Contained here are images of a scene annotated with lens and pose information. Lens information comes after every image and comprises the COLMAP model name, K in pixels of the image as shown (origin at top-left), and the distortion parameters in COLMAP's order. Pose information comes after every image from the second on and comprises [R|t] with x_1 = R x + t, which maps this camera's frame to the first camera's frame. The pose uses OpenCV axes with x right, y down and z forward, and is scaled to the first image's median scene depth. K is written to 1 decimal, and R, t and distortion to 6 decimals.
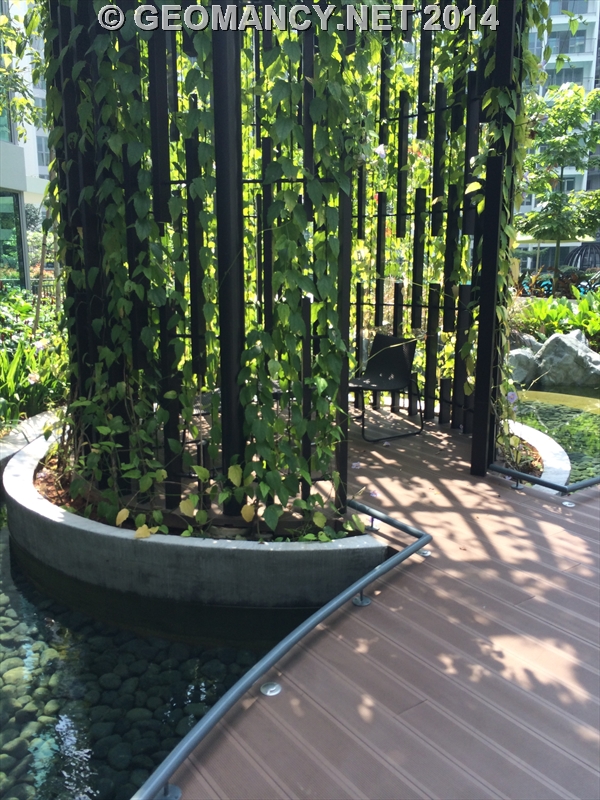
lens RADIAL K [[684.7, 0, 300.0], [0, 684.7, 400.0], [0, 0, 1]] dist [0.034956, -0.018192]
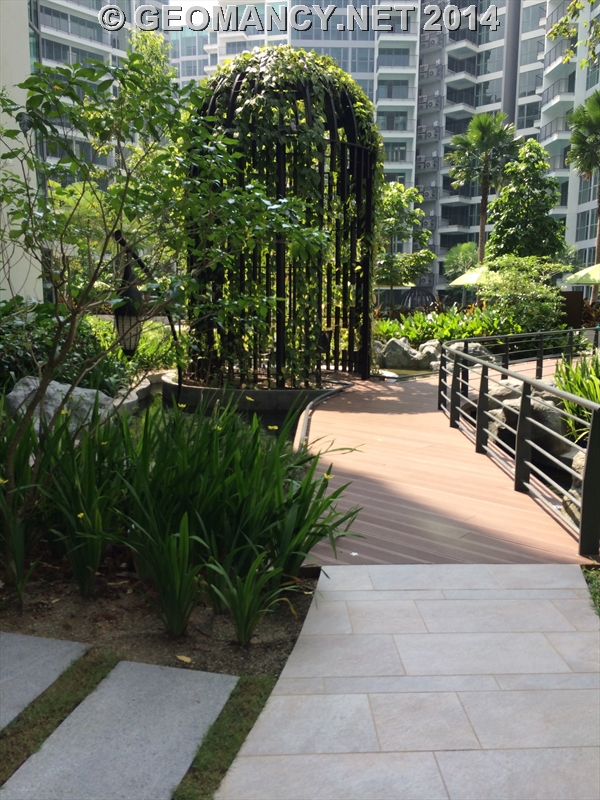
lens RADIAL K [[684.7, 0, 300.0], [0, 684.7, 400.0], [0, 0, 1]] dist [0.034956, -0.018192]
pose [[0.976593, -0.022919, 0.213869, -0.365419], [0.034768, 0.998052, -0.051804, 0.218849], [-0.212265, 0.058027, 0.975488, -1.004467]]
